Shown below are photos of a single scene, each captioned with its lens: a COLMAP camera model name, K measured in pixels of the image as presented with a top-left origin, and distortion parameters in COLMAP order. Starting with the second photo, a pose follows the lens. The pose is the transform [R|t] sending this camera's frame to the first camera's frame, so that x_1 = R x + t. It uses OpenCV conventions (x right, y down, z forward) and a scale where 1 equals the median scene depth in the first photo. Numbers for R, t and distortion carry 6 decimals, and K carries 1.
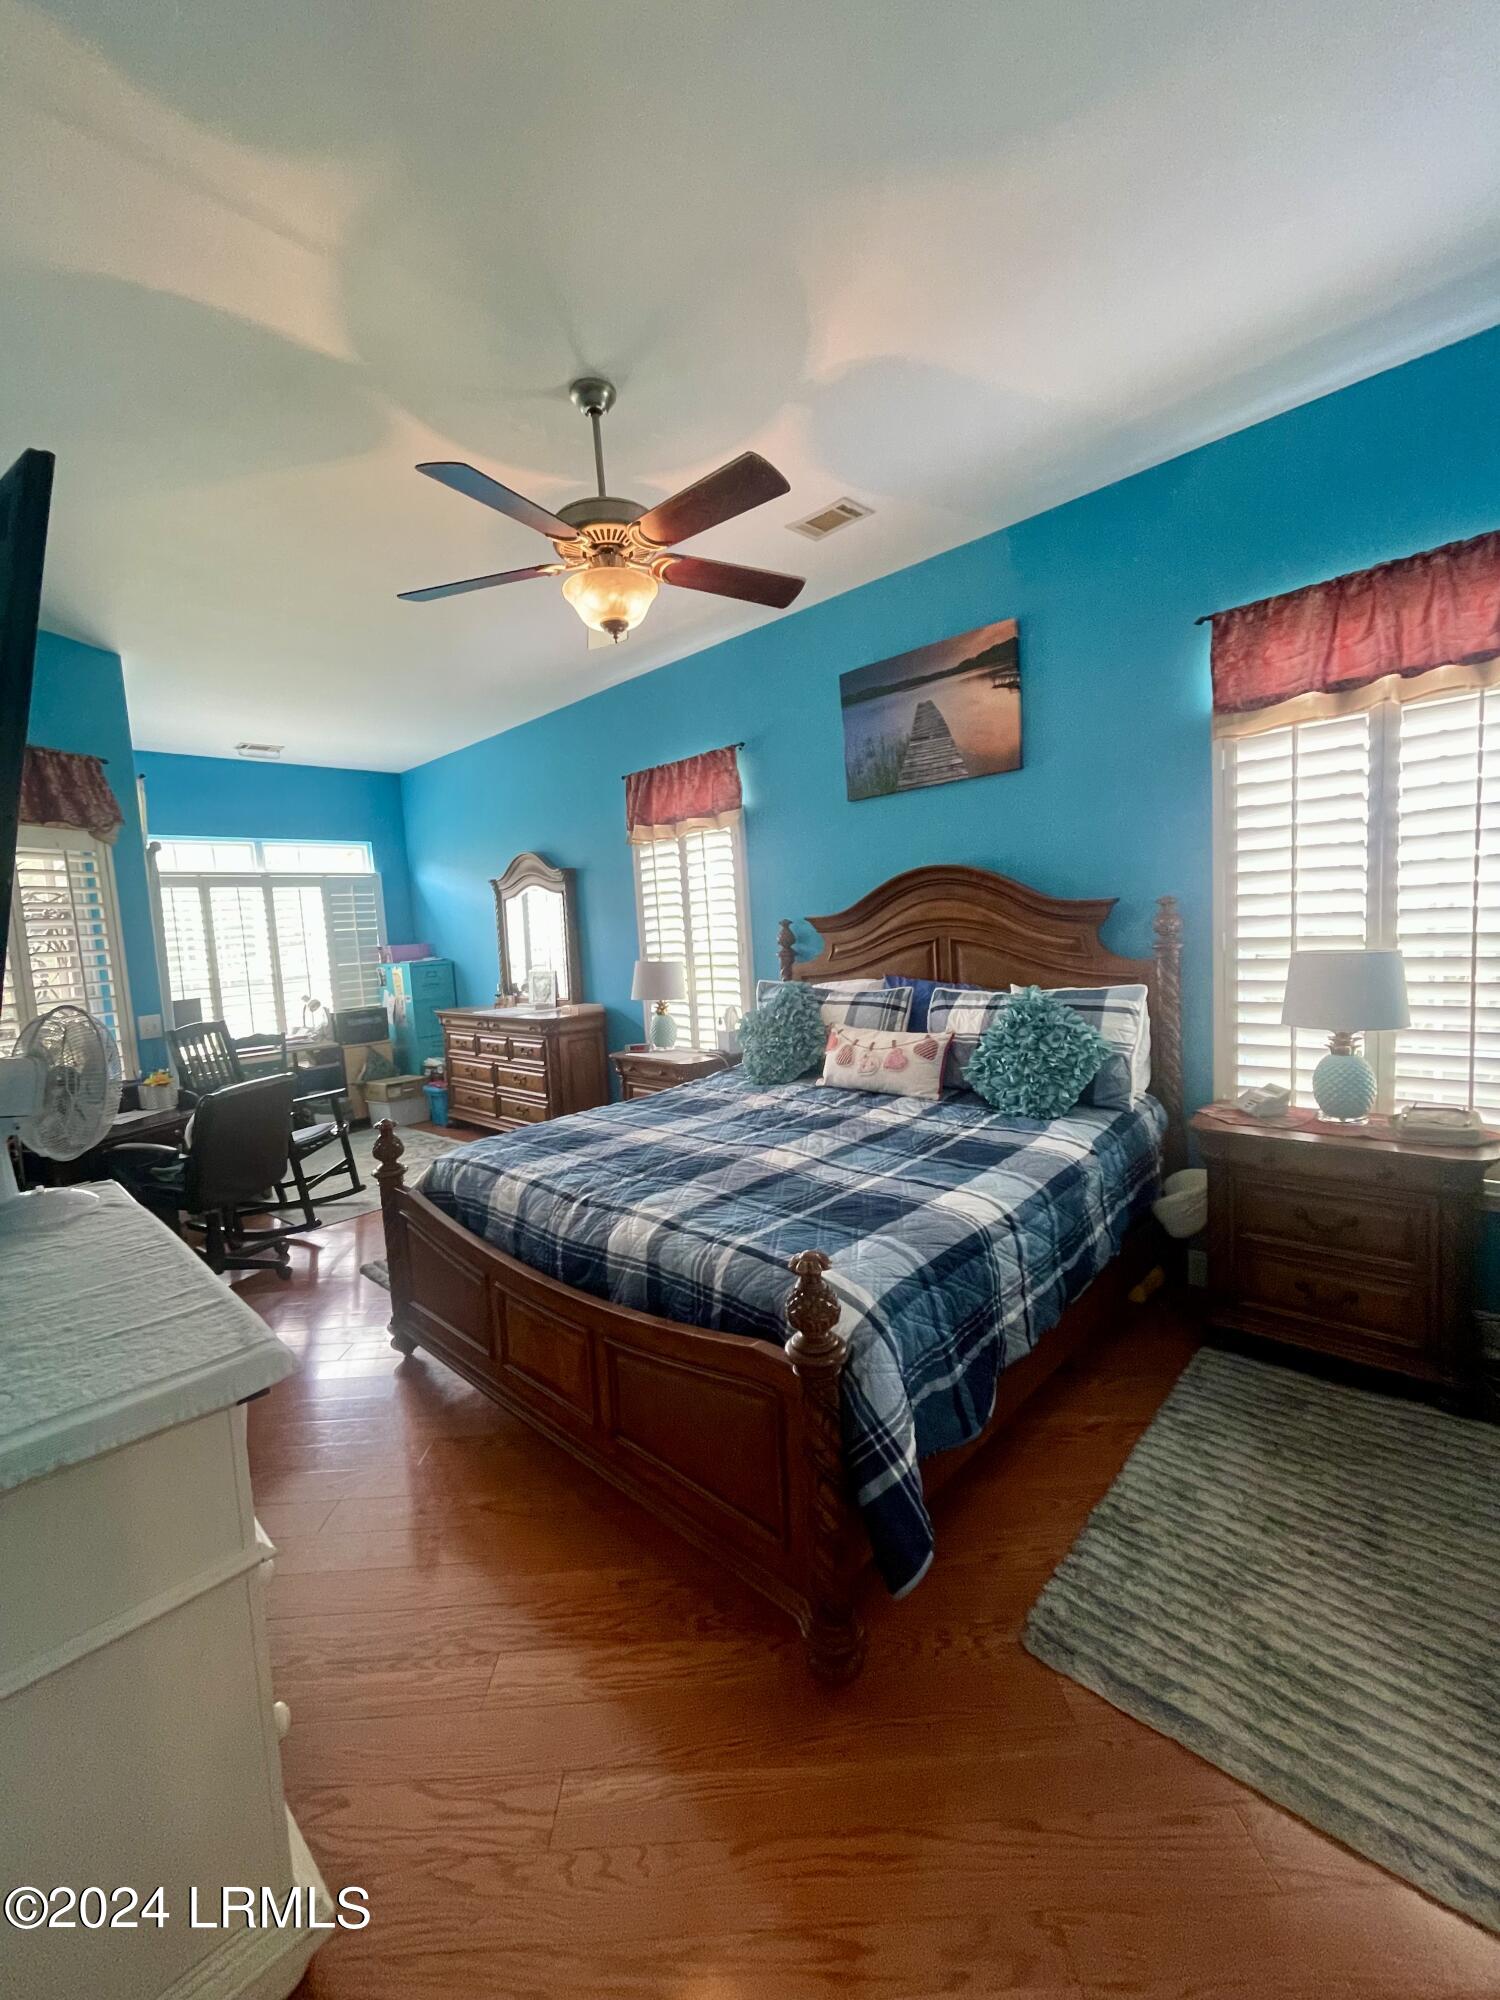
lens RADIAL K [[821.1, 0, 764.0], [0, 821.1, 998.2], [0, 0, 1]] dist [-0.006574, -0.000488]
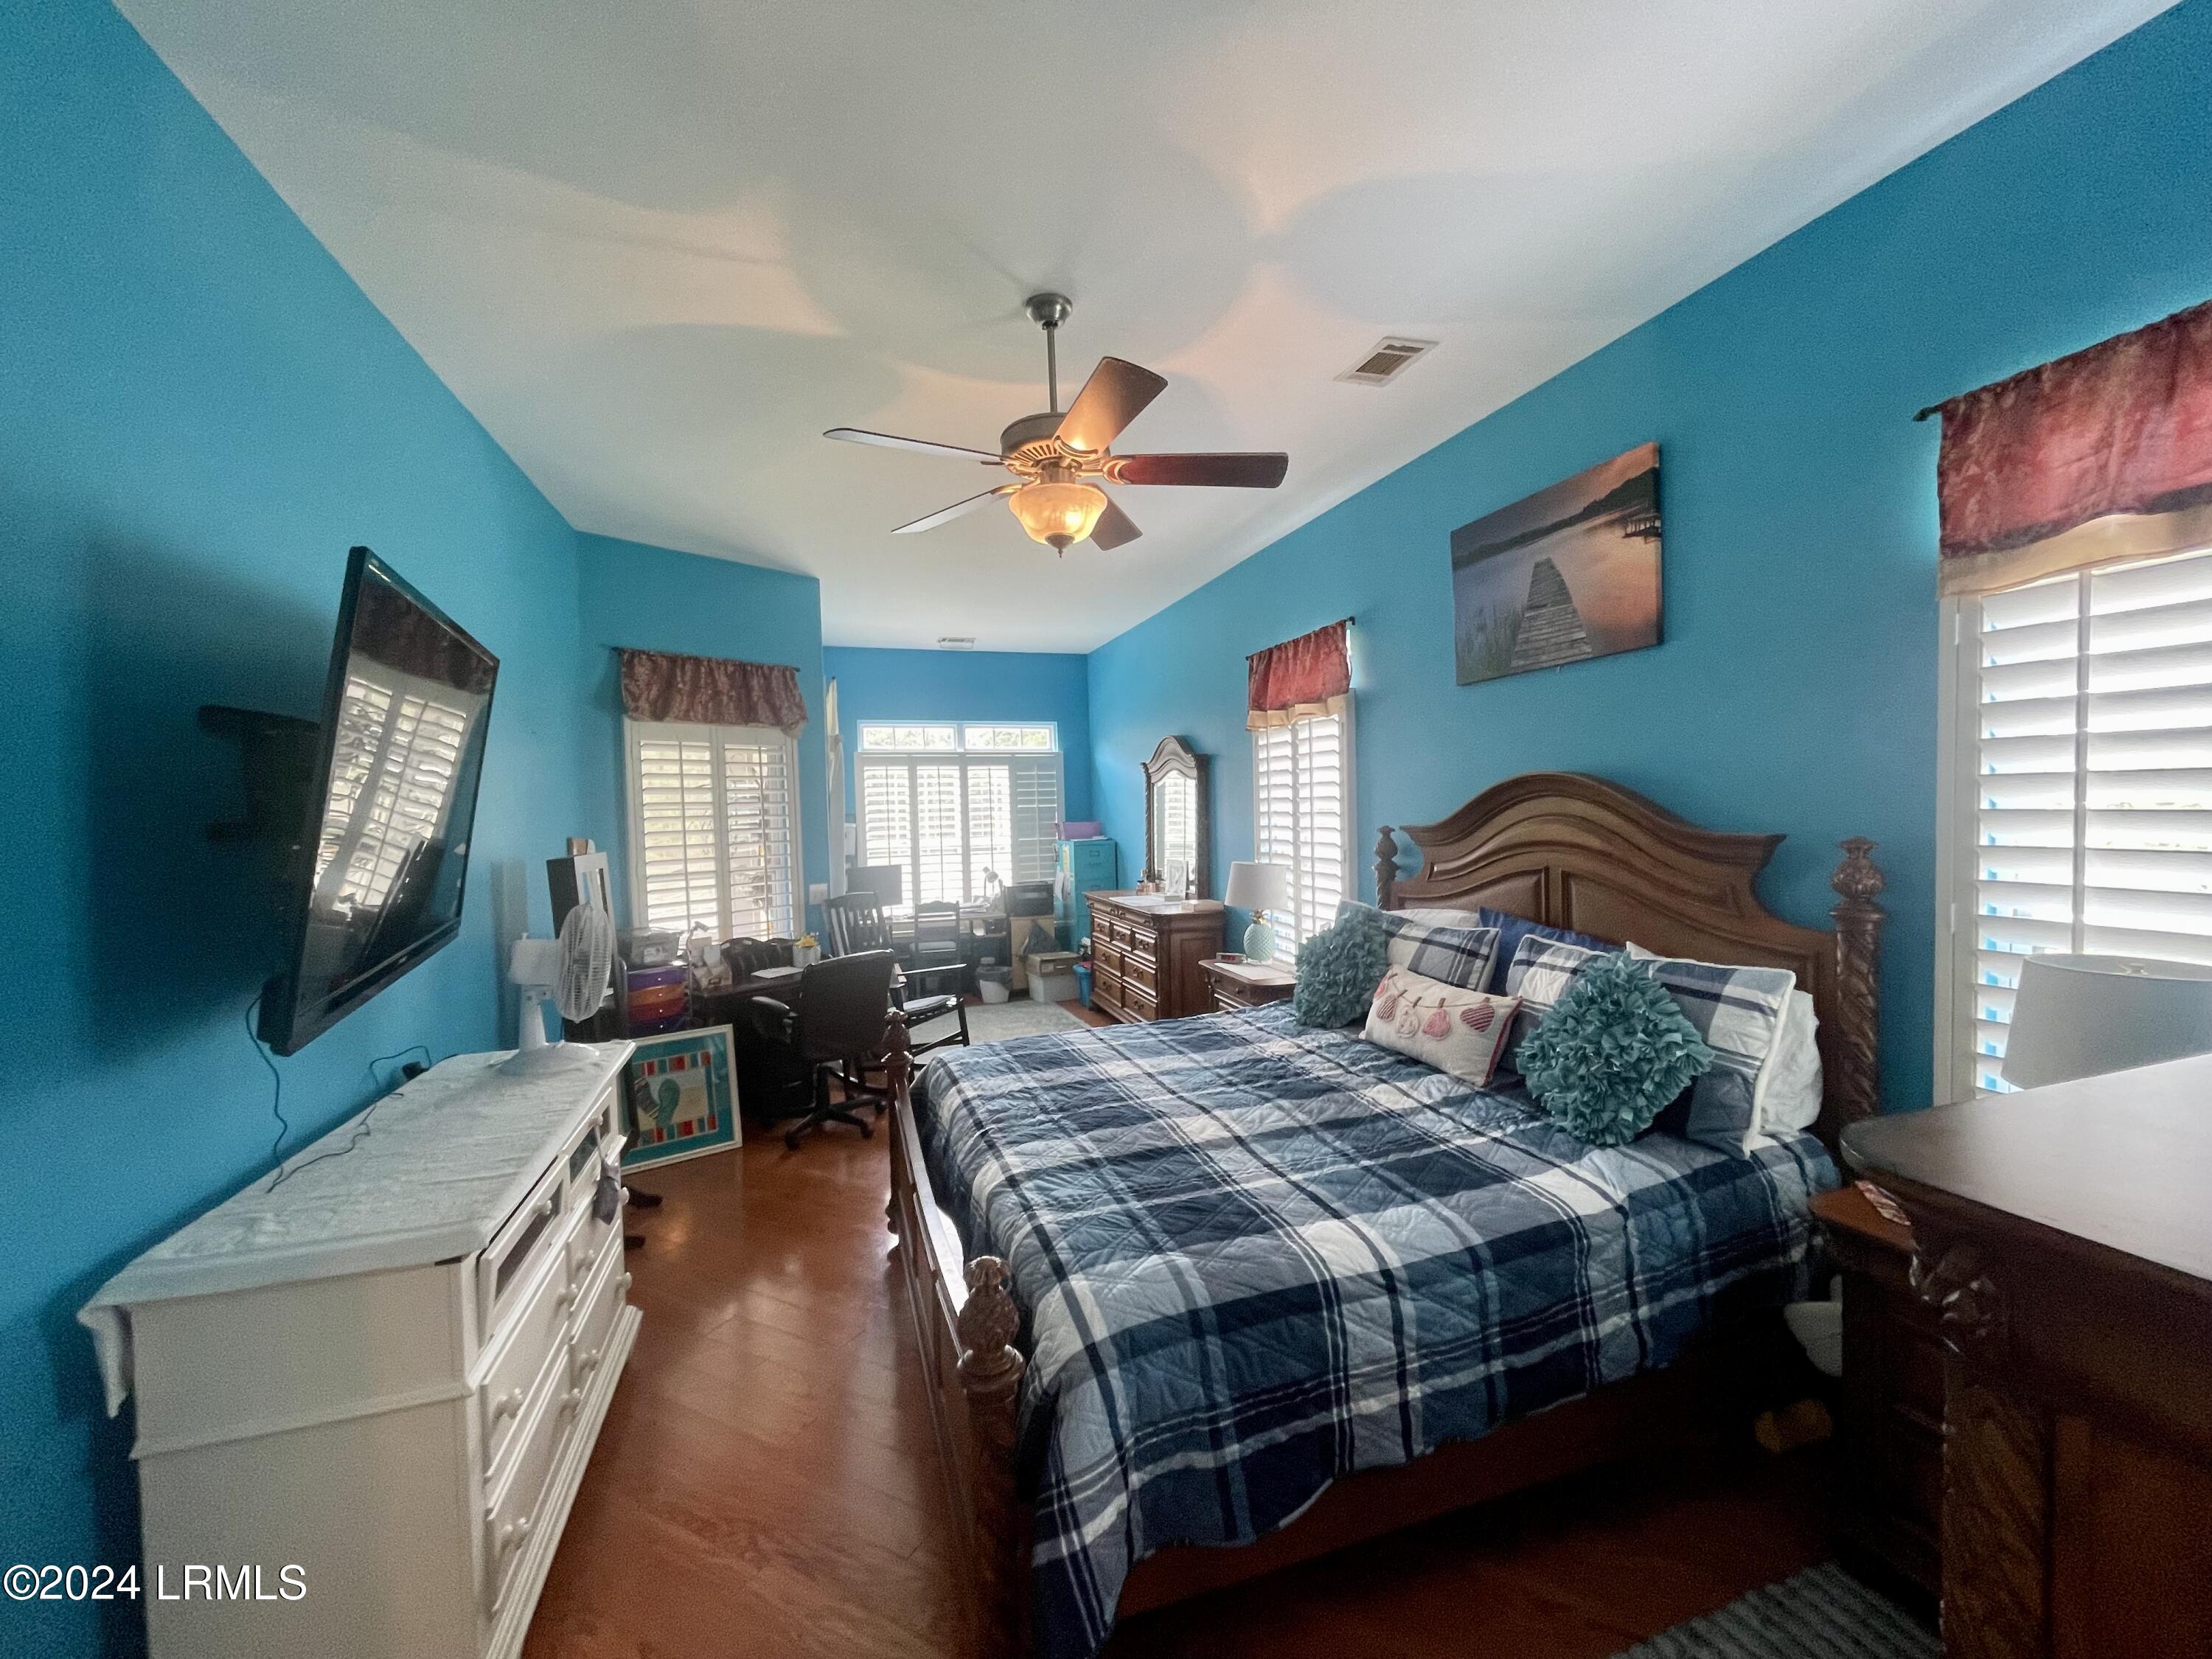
lens RADIAL K [[908.1, 0, 1108.2], [0, 908.1, 842.4], [0, 0, 1]] dist [-0.006574, -0.000488]
pose [[0.875893, 0.054335, -0.479436, 0.316934], [-0.067594, 0.997658, -0.010423, -0.073864], [0.477747, 0.041536, 0.877515, 0.086419]]
